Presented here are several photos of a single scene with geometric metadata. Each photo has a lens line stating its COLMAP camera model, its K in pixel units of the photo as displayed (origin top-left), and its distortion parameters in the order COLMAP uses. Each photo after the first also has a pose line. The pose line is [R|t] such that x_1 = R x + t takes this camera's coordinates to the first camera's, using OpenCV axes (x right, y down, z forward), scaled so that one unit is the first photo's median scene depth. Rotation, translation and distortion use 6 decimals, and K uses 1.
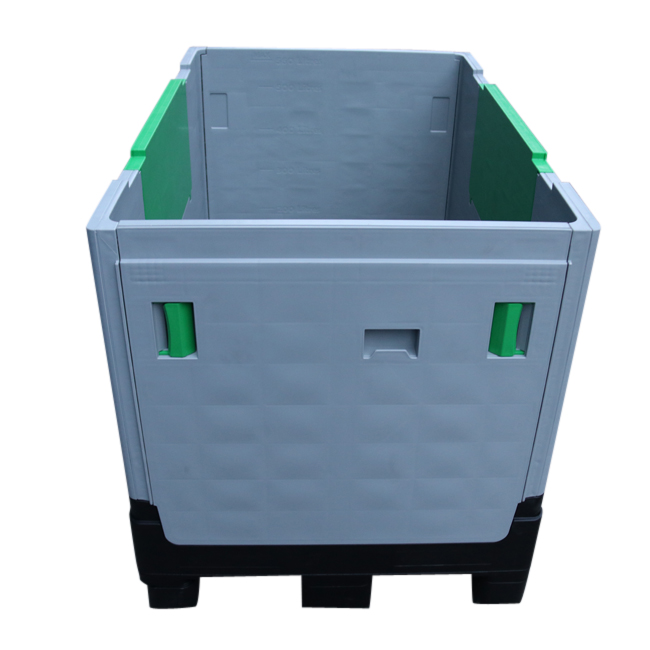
lens RADIAL K [[833.8, 0, 325.0], [0, 833.8, 369.1], [0, 0, 1]] dist [-0.193208, 0.002724]
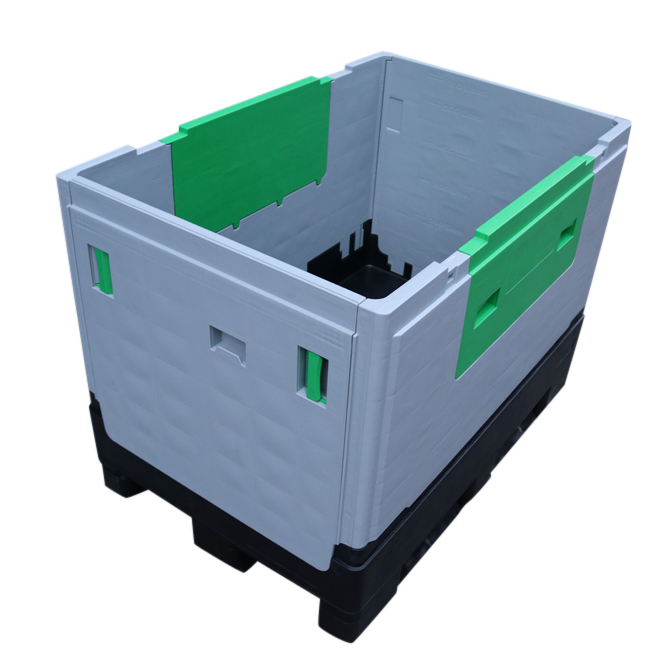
lens RADIAL K [[852.5, 0, 325.0], [0, 852.5, 325.0], [0, 0, 1]] dist [-0.169009, 0.023055]
pose [[0.790024, 0.368452, -0.490005, 0.731999], [-0.376421, 0.922385, 0.086678, -0.204344], [0.483910, 0.115970, 0.867400, 0.047970]]
